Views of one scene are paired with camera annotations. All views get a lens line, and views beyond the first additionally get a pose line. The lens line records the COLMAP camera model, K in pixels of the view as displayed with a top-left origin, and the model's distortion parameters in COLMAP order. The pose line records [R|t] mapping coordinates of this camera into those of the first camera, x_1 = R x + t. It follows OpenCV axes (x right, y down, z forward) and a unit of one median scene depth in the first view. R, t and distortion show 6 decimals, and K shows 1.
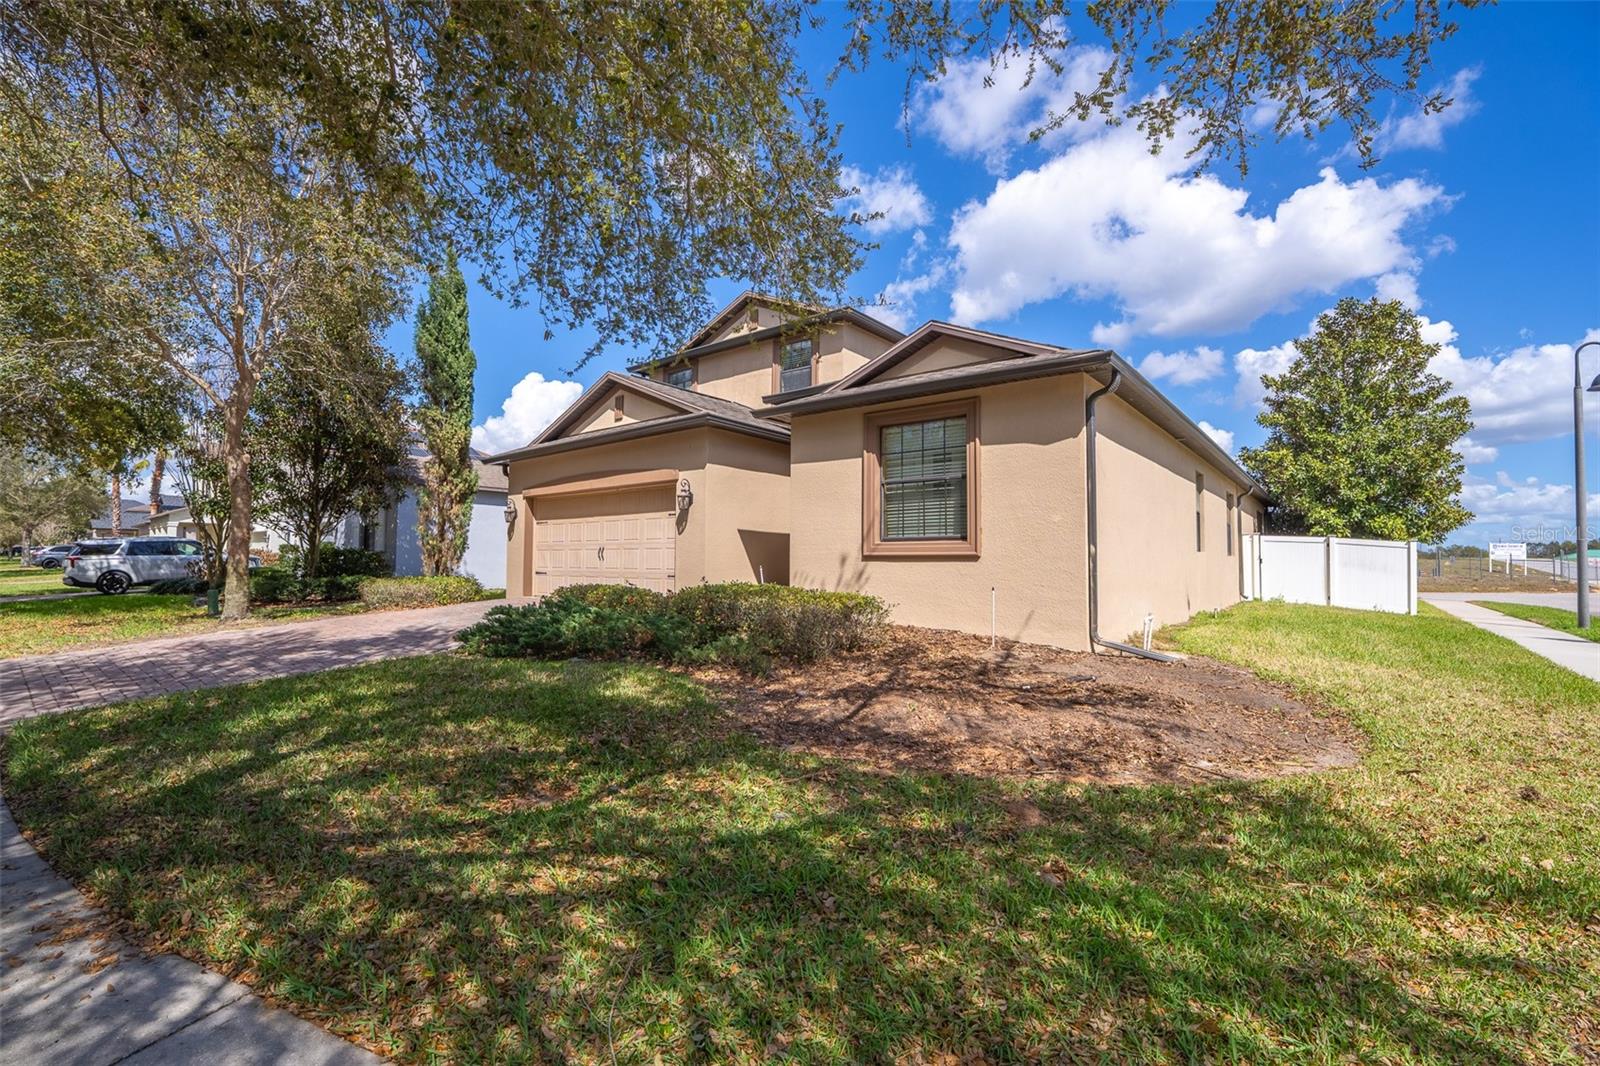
lens RADIAL K [[687.1, 0, 800.0], [0, 687.1, 533.0], [0, 0, 1]] dist [-0.087504, -0.000022]
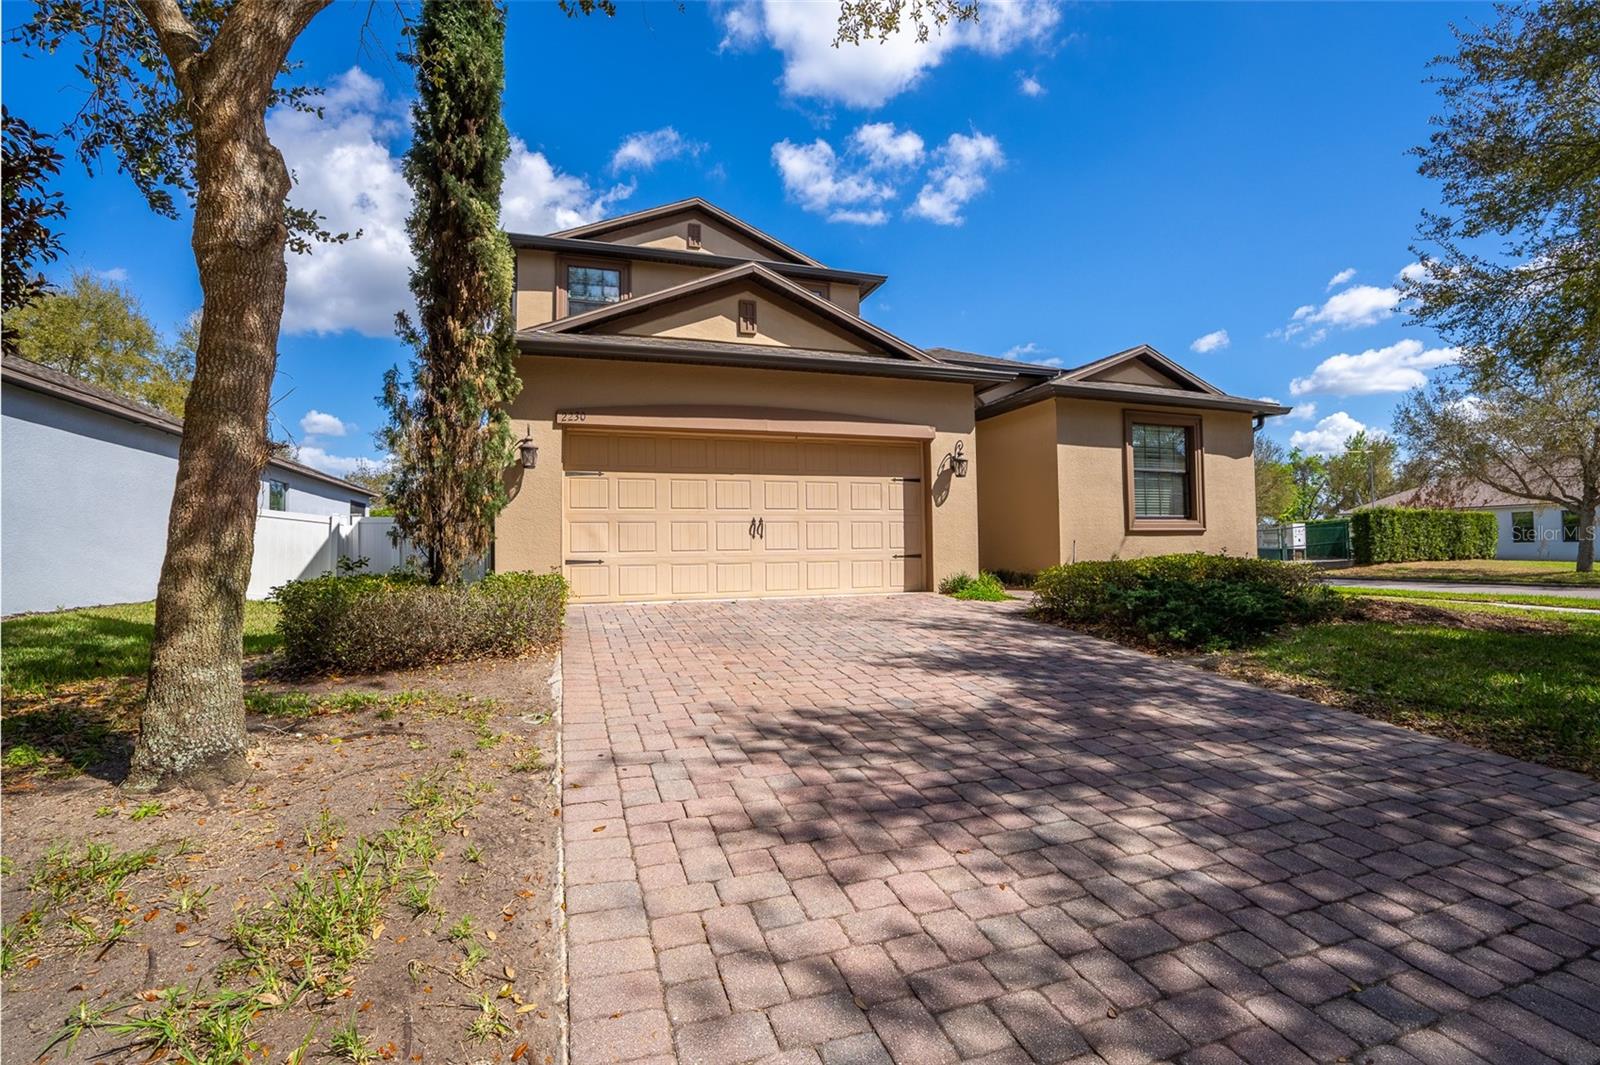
lens RADIAL K [[687.1, 0, 800.0], [0, 687.1, 532.5], [0, 0, 1]] dist [-0.087504, -0.000022]
pose [[0.567540, 0.005582, 0.823327, -0.806034], [-0.023764, 0.999671, 0.009604, 0.026198], [-0.823003, -0.025017, 0.567486, 0.558247]]
